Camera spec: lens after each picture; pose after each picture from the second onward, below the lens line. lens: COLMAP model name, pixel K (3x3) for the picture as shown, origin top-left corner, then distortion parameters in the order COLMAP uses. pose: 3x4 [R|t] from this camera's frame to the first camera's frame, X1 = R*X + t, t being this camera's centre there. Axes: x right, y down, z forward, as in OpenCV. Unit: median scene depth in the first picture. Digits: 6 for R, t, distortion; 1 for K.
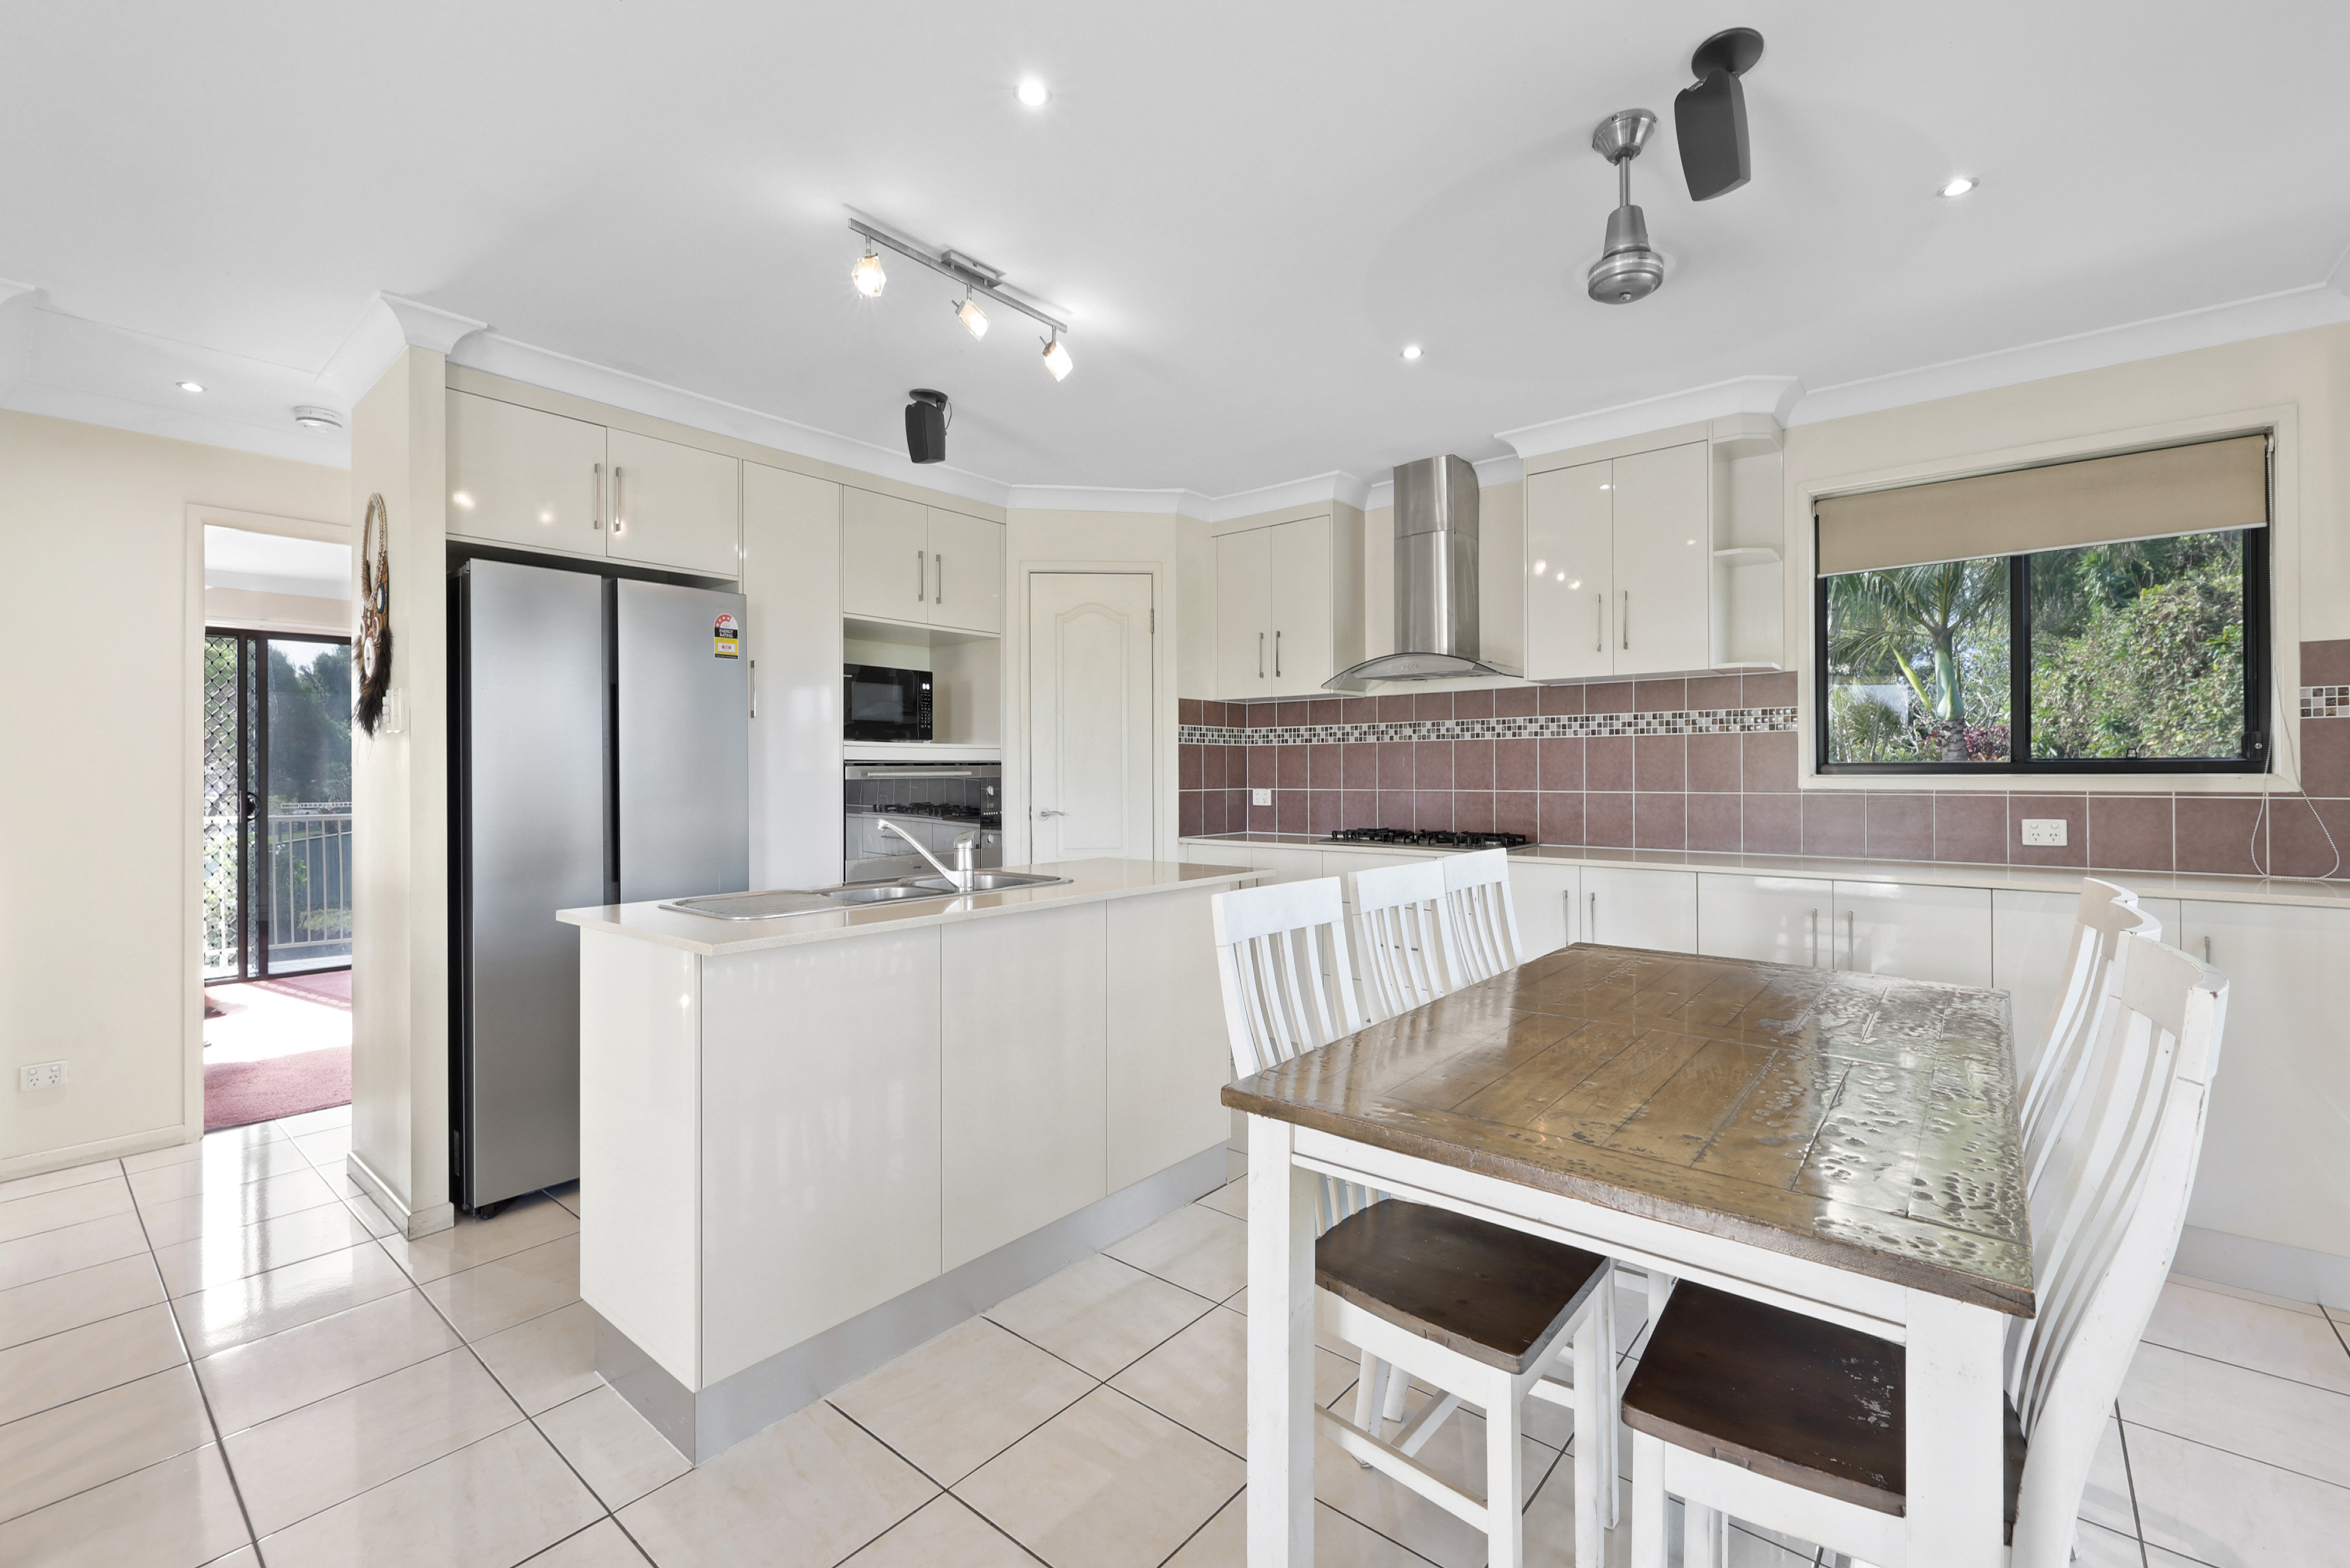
lens RADIAL K [[1001.0, 0, 1179.9], [0, 1001.0, 780.8], [0, 0, 1]] dist [0.002525, 0.000033]
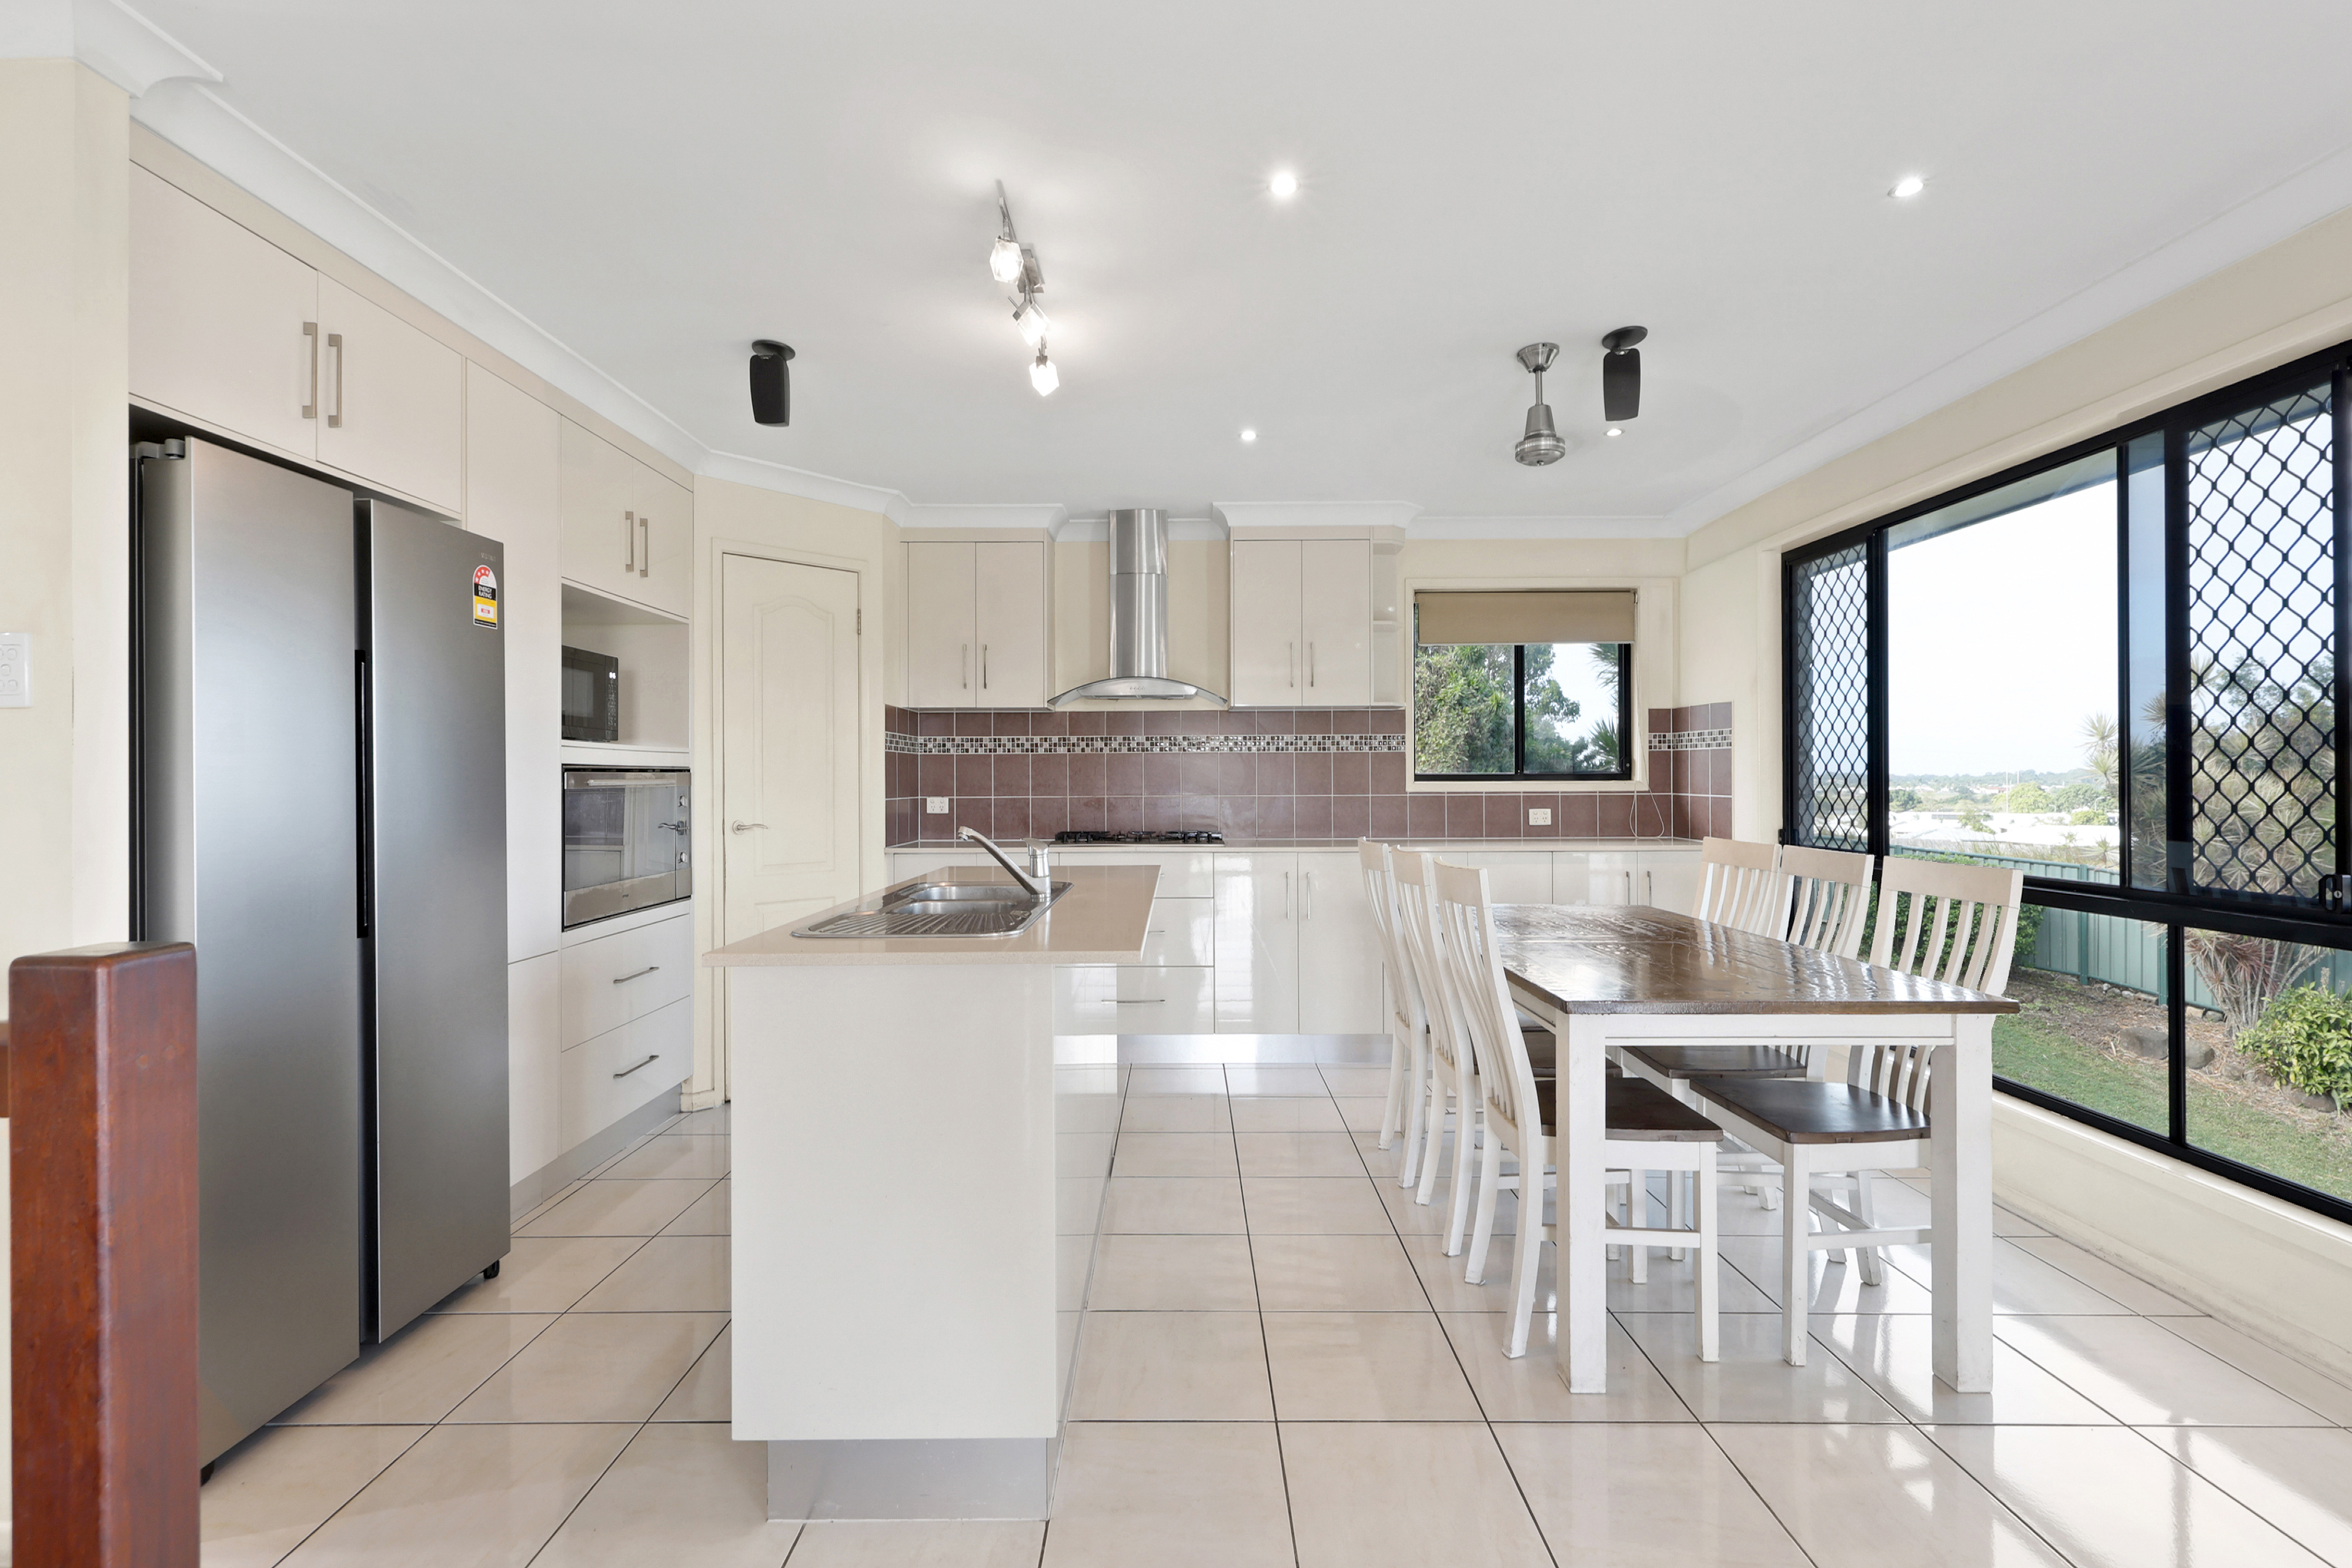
lens RADIAL K [[987.1, 0, 1176.0], [0, 987.1, 784.0], [0, 0, 1]] dist [0.016341, -0.000213]
pose [[0.778810, -0.002356, 0.627255, -0.447679], [0.006328, 0.999972, -0.004101, 0.000510], [-0.627227, 0.007163, 0.778803, 0.089827]]
